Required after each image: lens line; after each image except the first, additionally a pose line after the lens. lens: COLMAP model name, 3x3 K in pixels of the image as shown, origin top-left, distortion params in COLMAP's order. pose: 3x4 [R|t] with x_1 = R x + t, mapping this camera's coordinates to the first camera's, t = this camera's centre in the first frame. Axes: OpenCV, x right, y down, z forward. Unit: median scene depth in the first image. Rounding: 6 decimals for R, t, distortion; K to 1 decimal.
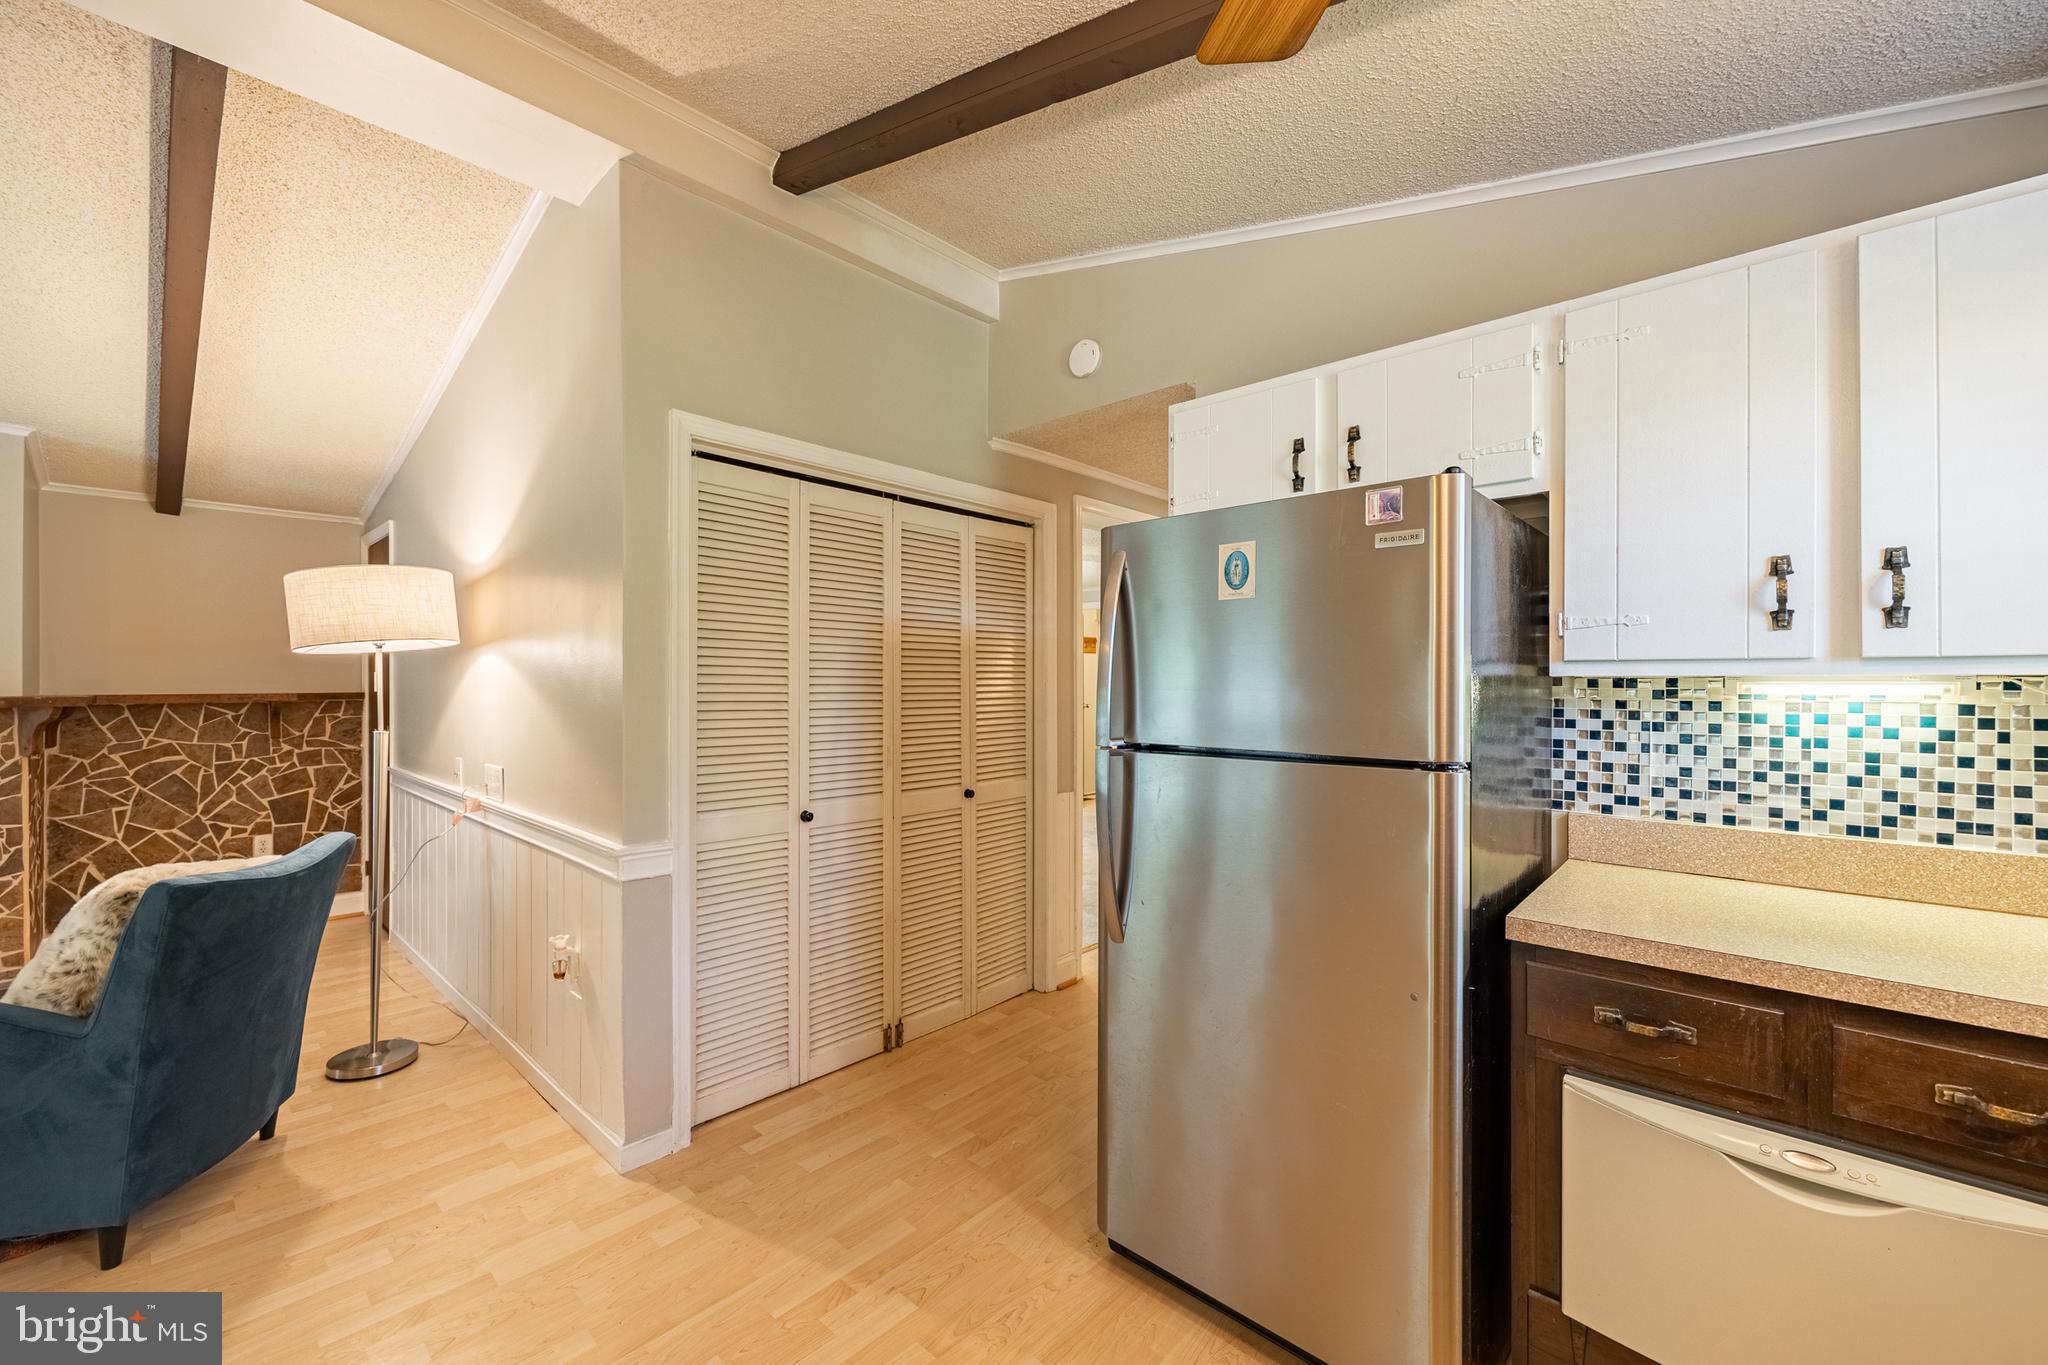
lens RADIAL K [[815.7, 0, 1022.8], [0, 815.7, 679.9], [0, 0, 1]] dist [-0.005285, -0.000126]
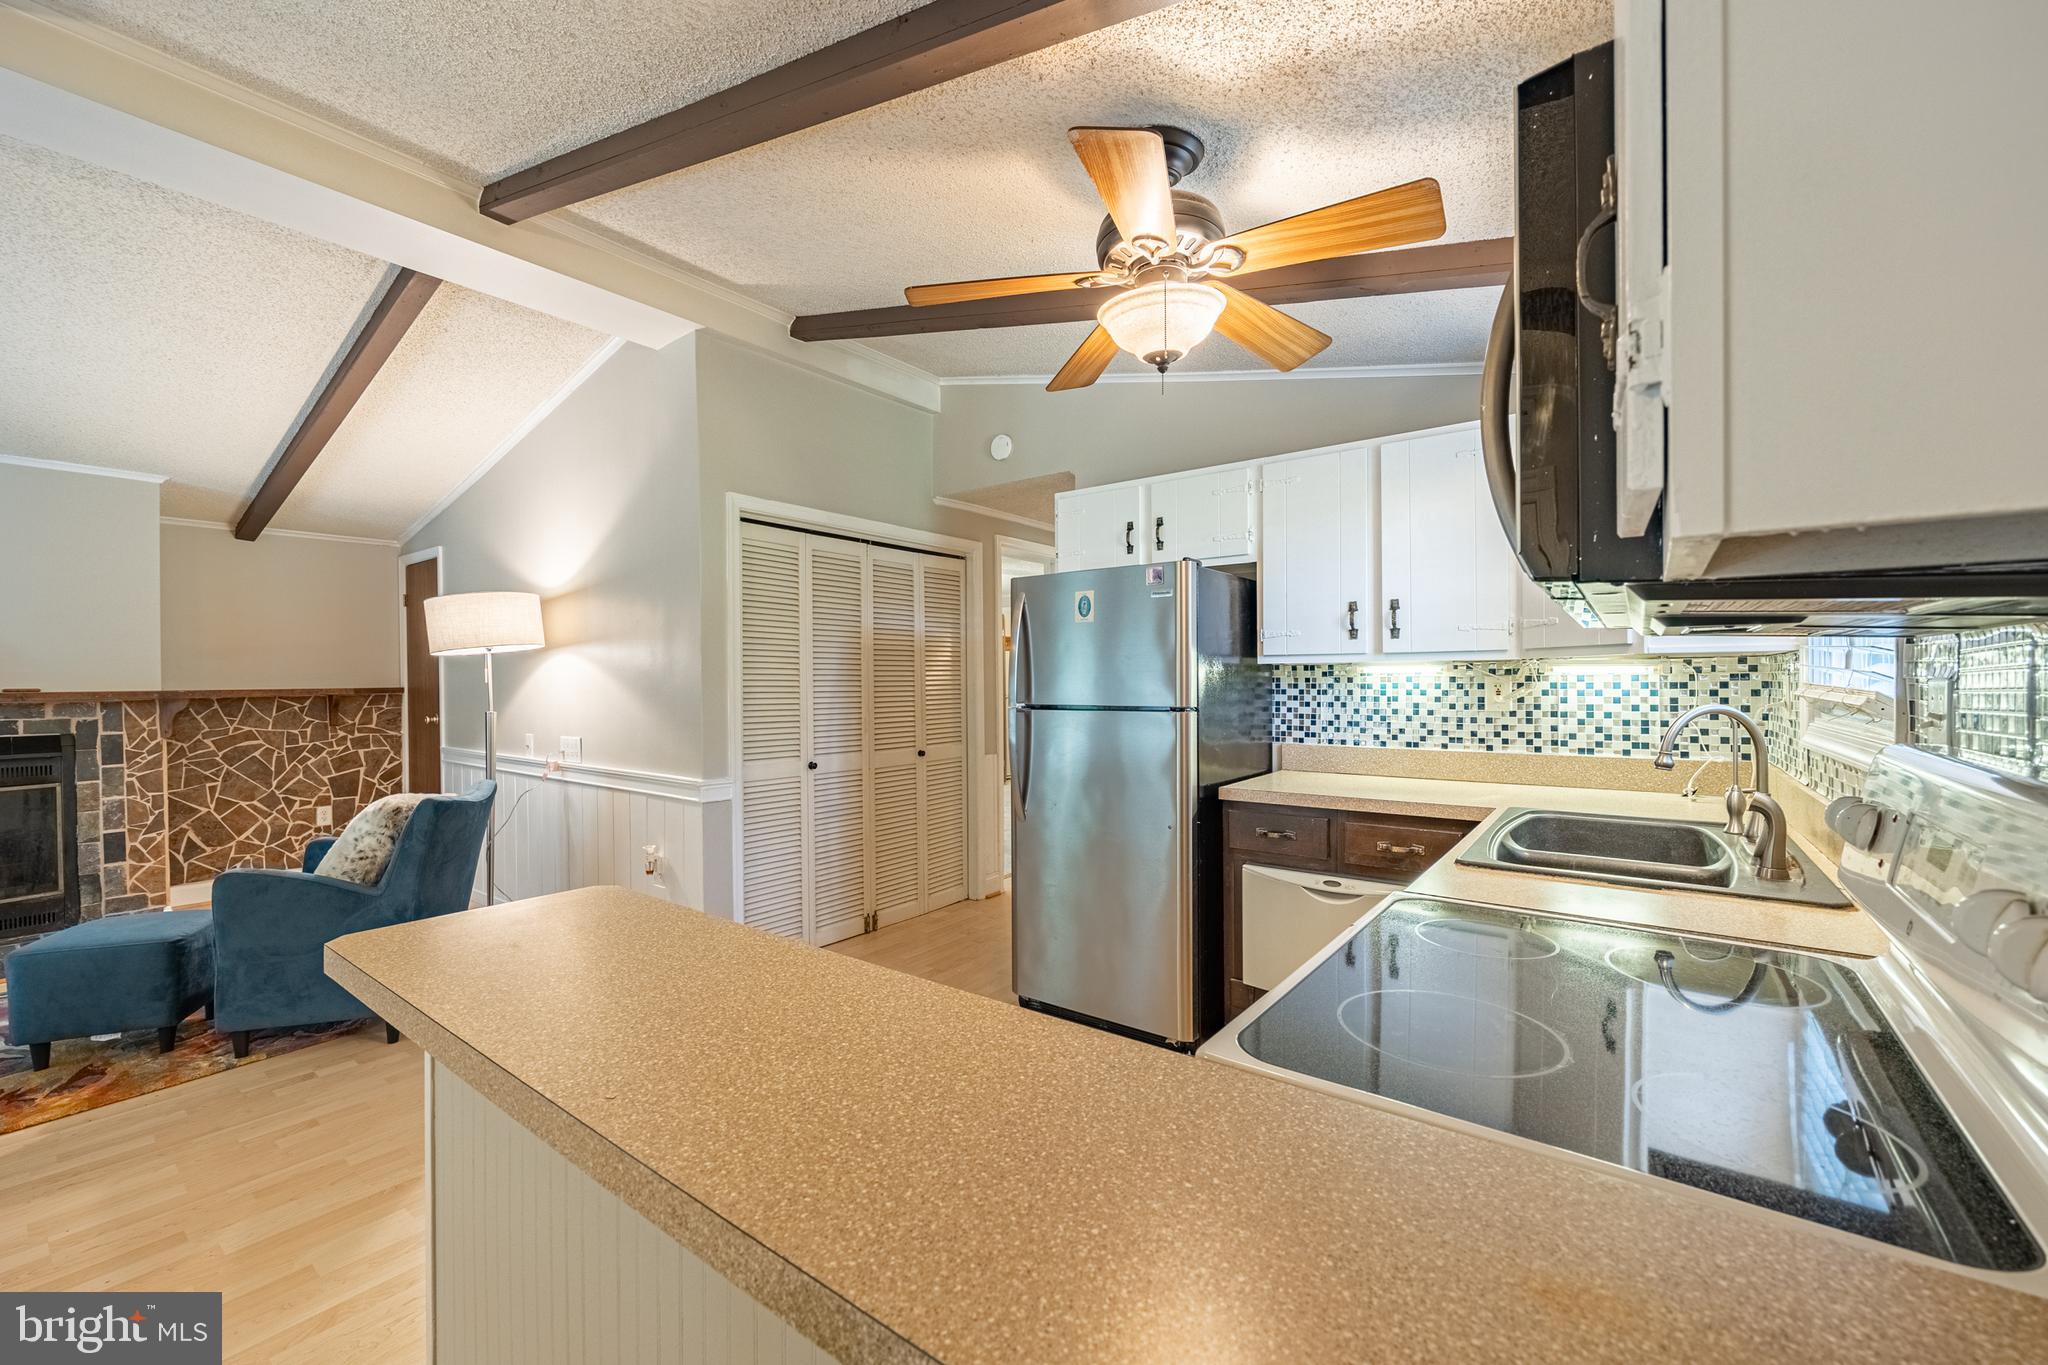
lens RADIAL K [[815.7, 0, 1025.2], [0, 815.7, 682.5], [0, 0, 1]] dist [-0.005285, -0.000126]
pose [[0.995414, -0.009065, 0.095230, -0.035879], [0.008420, 0.999939, 0.007164, 0.017247], [-0.095290, -0.006329, 0.995429, -0.674467]]
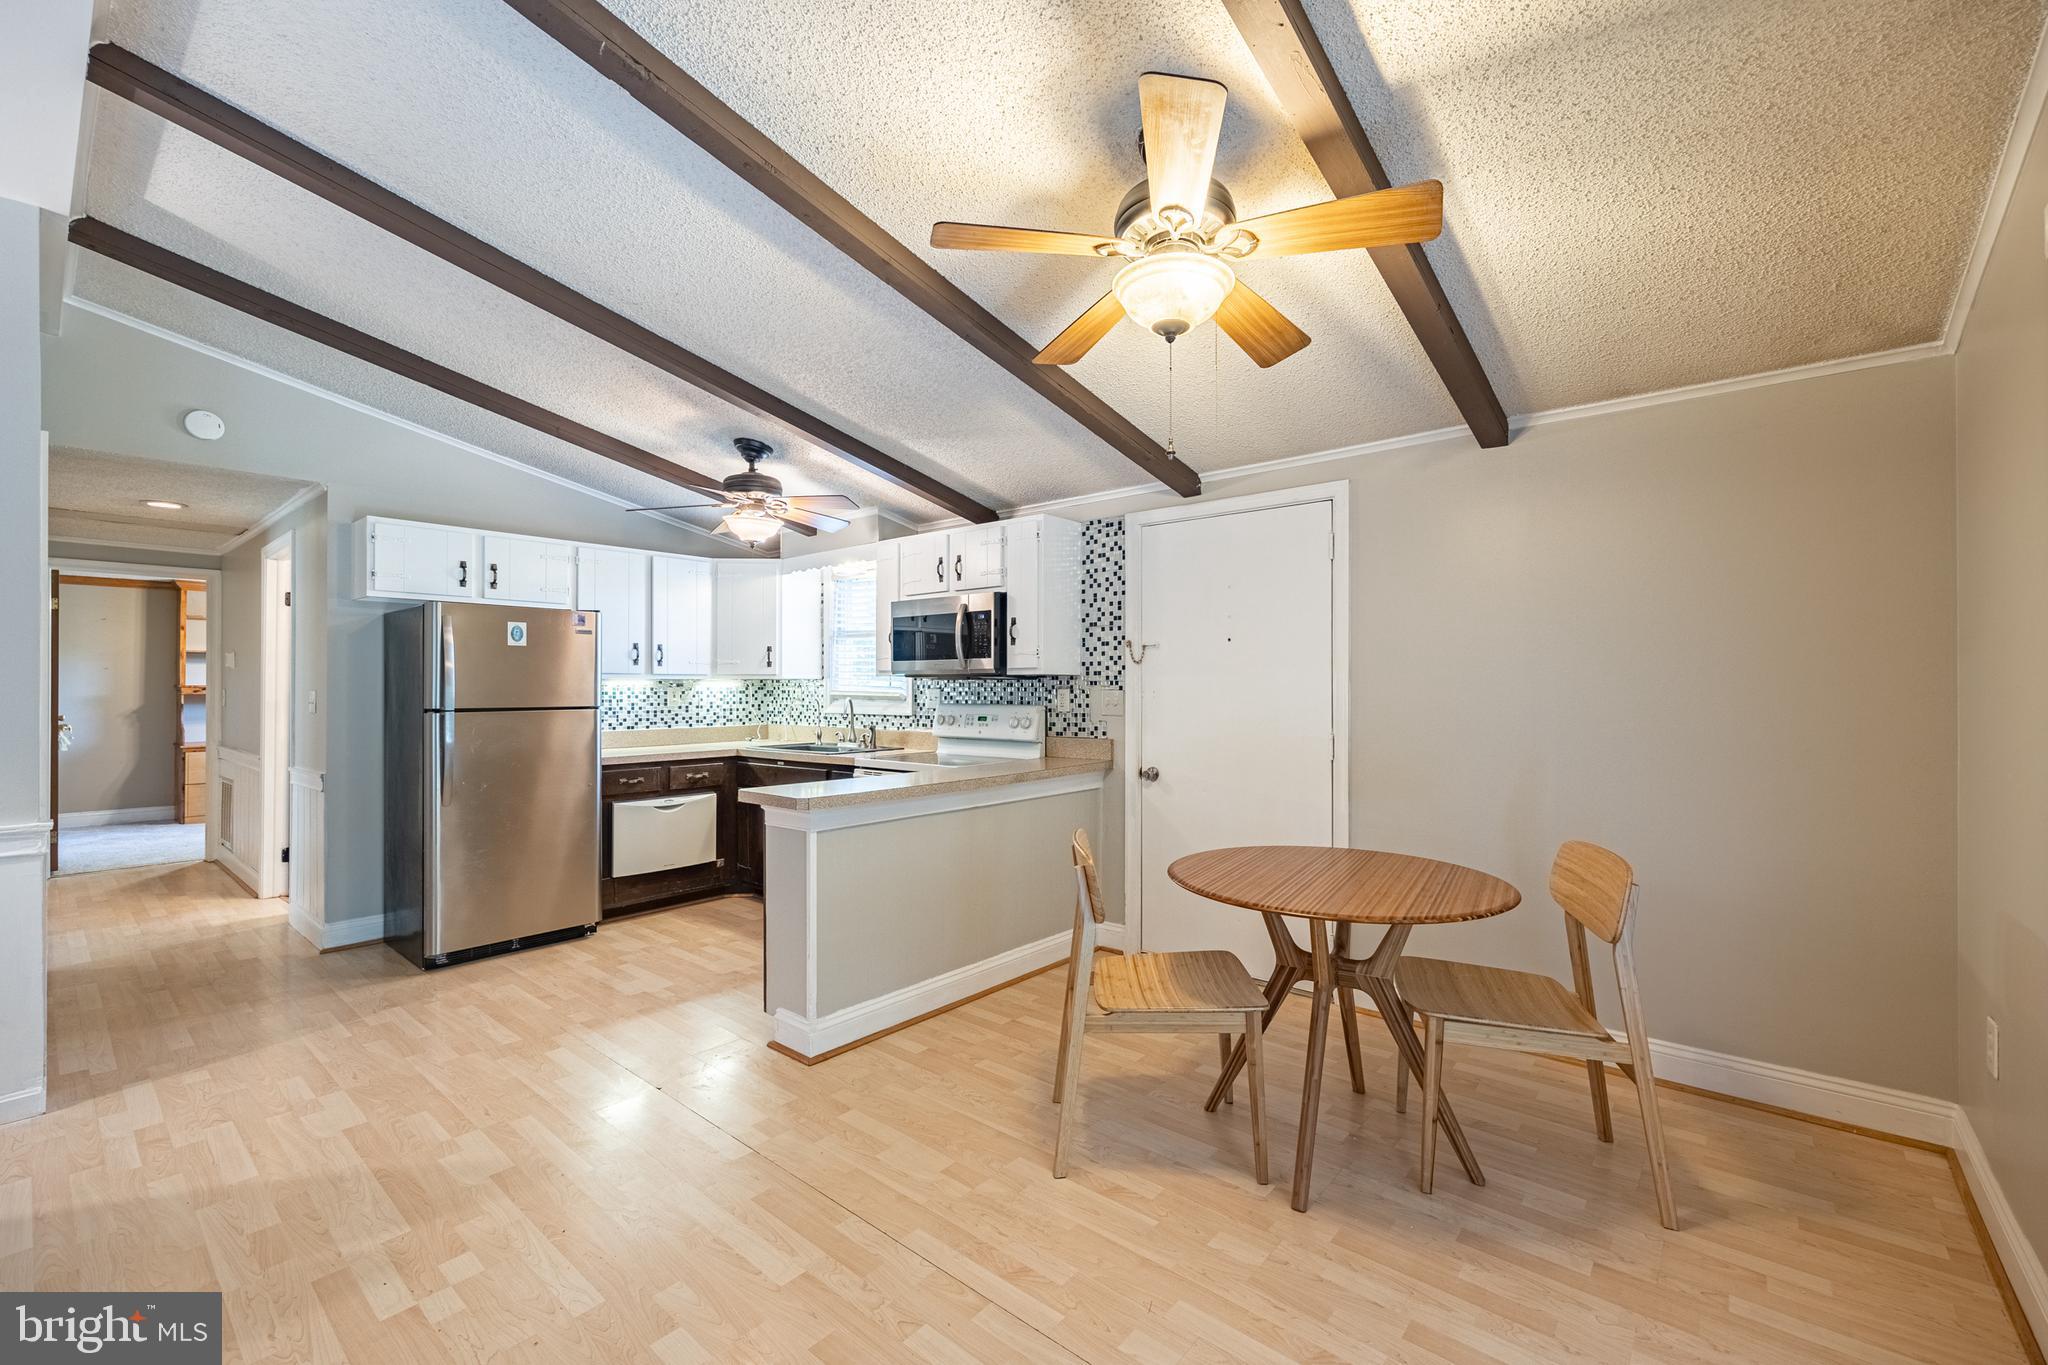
lens RADIAL K [[815.7, 0, 1021.3], [0, 815.7, 681.5], [0, 0, 1]] dist [-0.005285, -0.000126]
pose [[-0.049509, 0.004336, 0.998764, -1.894381], [-0.004003, 0.999982, -0.004539, 0.011278], [-0.998766, -0.004223, -0.049491, -0.321304]]
